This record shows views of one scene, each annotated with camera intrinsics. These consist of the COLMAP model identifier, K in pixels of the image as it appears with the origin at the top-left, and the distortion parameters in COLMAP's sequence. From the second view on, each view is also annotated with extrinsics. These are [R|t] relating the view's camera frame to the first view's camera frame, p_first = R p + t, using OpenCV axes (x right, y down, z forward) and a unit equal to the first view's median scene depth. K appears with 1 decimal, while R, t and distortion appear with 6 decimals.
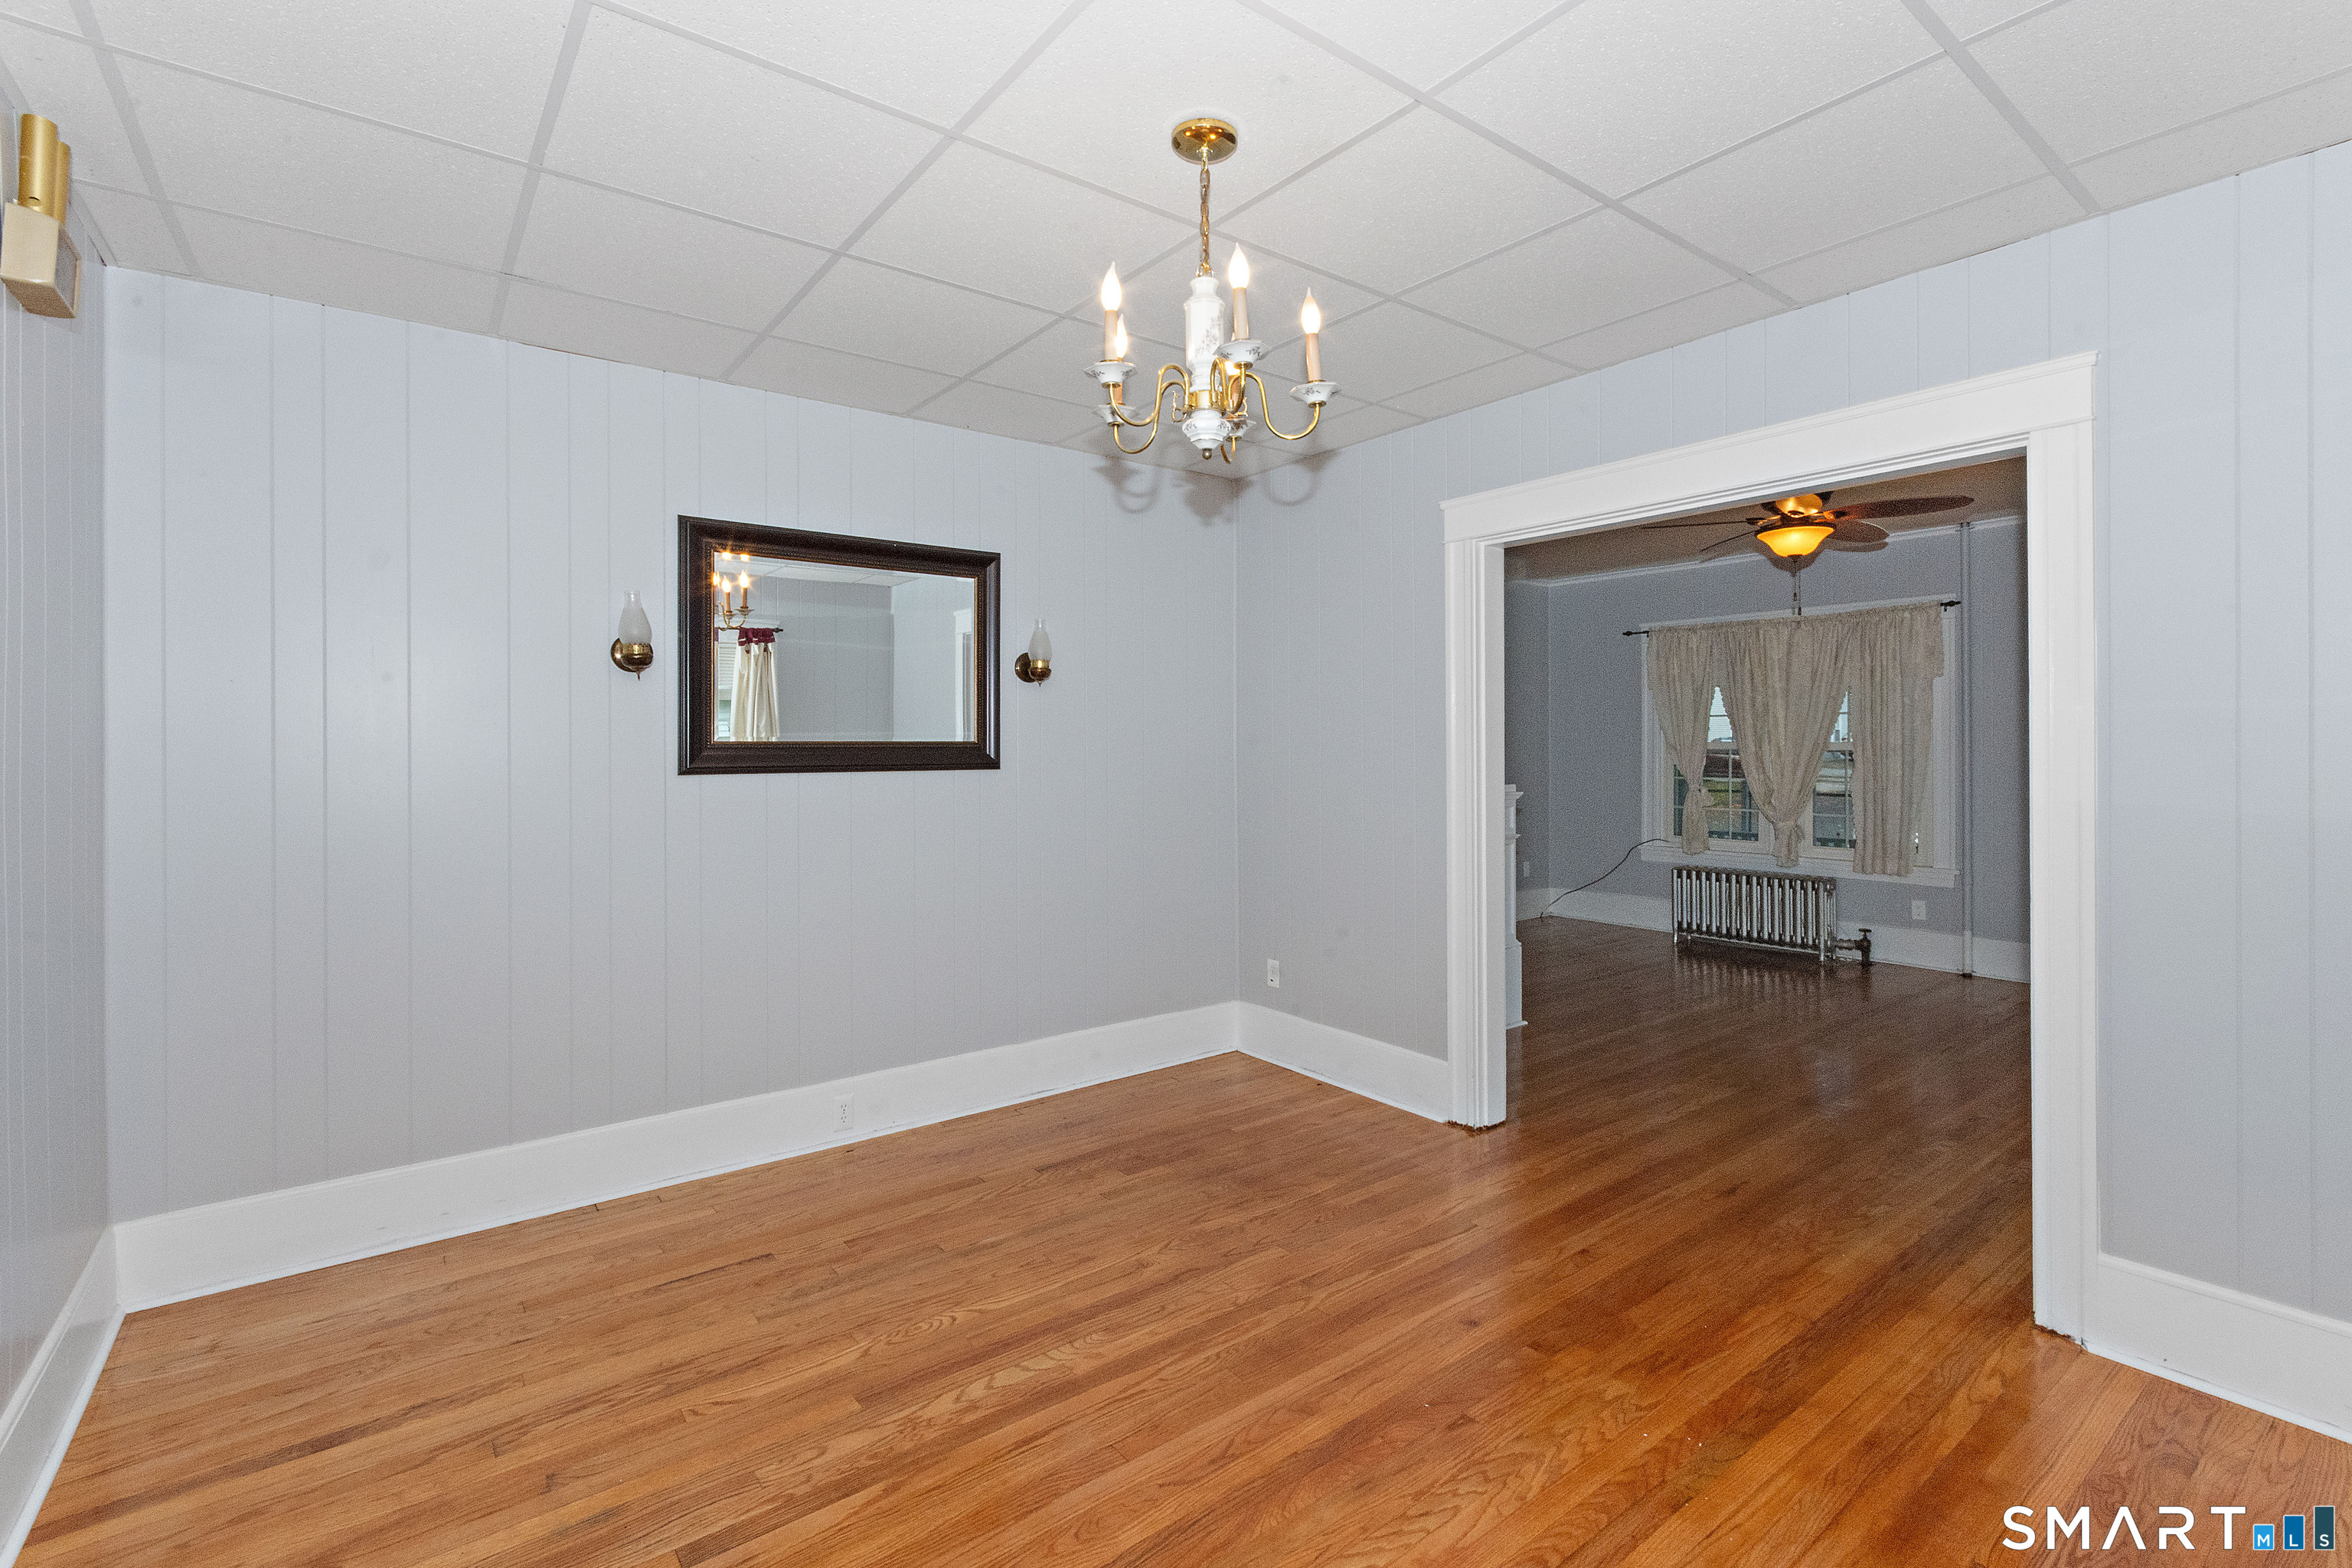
lens RADIAL K [[1052.3, 0, 1176.2], [0, 1052.3, 744.9], [0, 0, 1]] dist [0.006662, 0.000512]
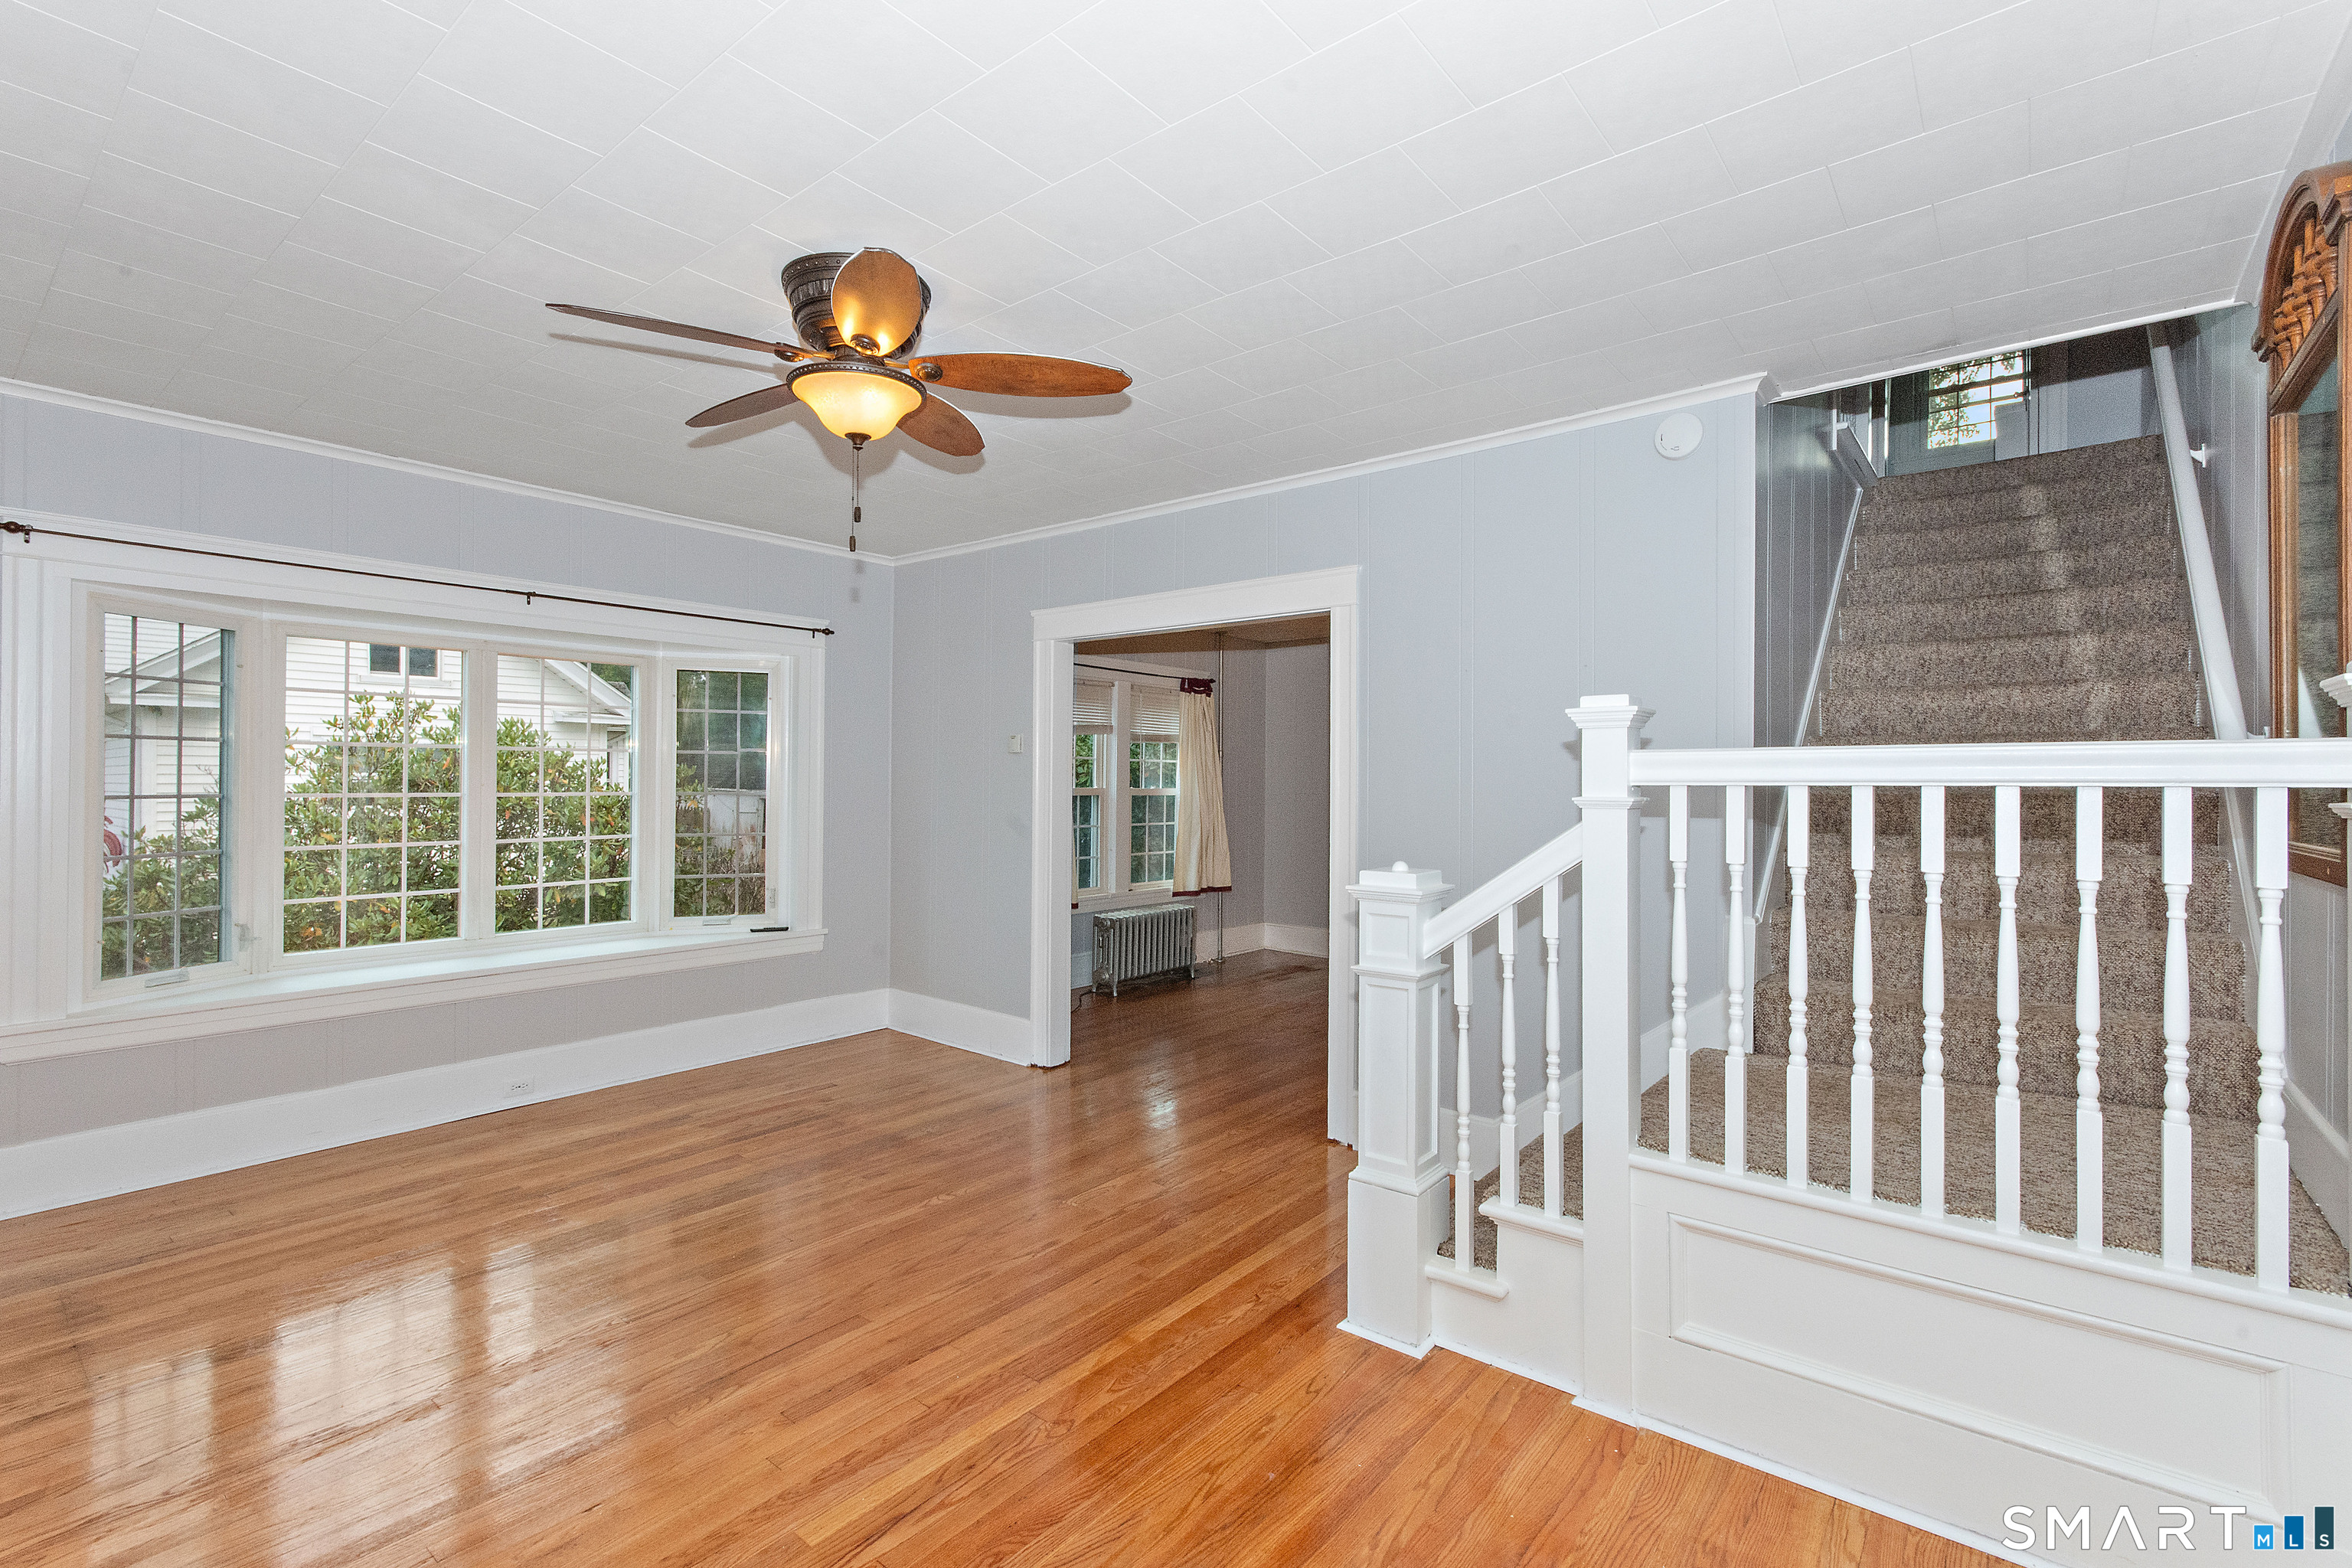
lens RADIAL K [[1066.6, 0, 1163.8], [0, 1066.6, 778.3], [0, 0, 1]] dist [0.009139, -0.000211]
pose [[-0.972744, -0.004677, -0.231833, 0.434490], [-0.004867, 0.999988, 0.000244, -0.009713], [0.231829, 0.001366, -0.972756, 1.210144]]
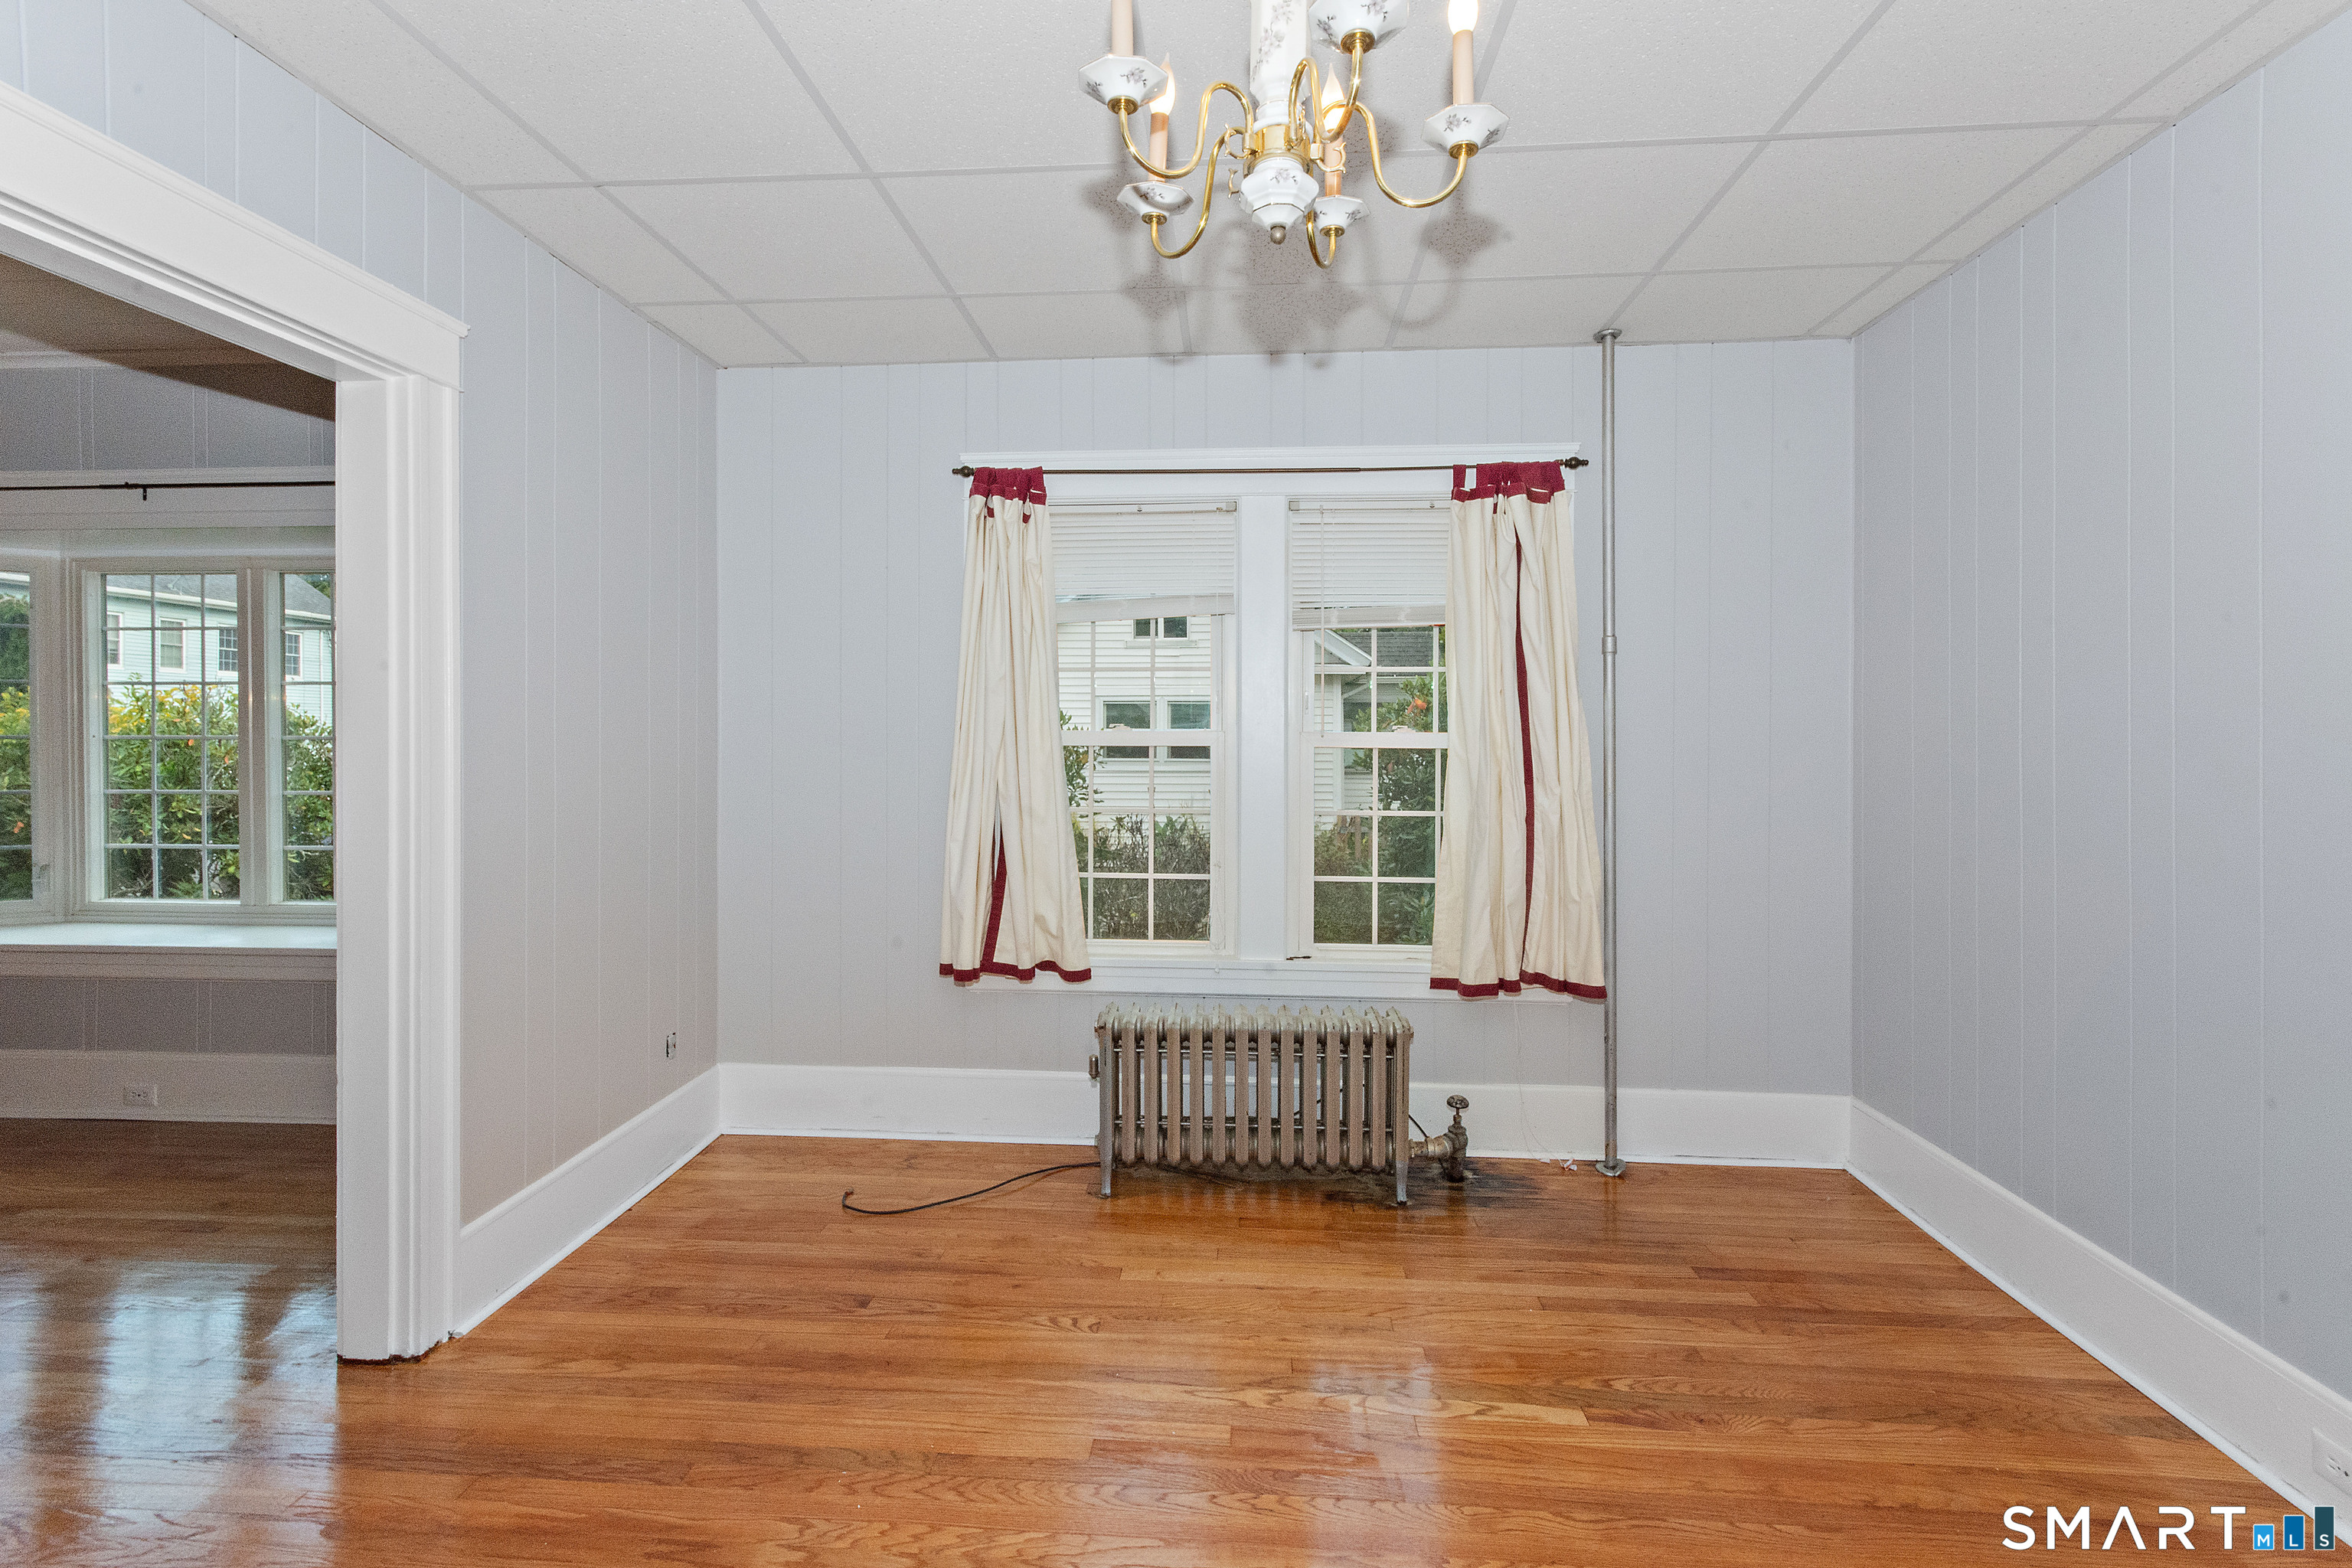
lens RADIAL K [[1052.3, 0, 1176.2], [0, 1052.3, 744.9], [0, 0, 1]] dist [0.006662, 0.000512]
pose [[-0.753980, 0.000912, 0.656897, -0.106189], [0.000457, 1.000000, -0.000863, 0.008944], [-0.656898, -0.000351, -0.753980, 0.485930]]
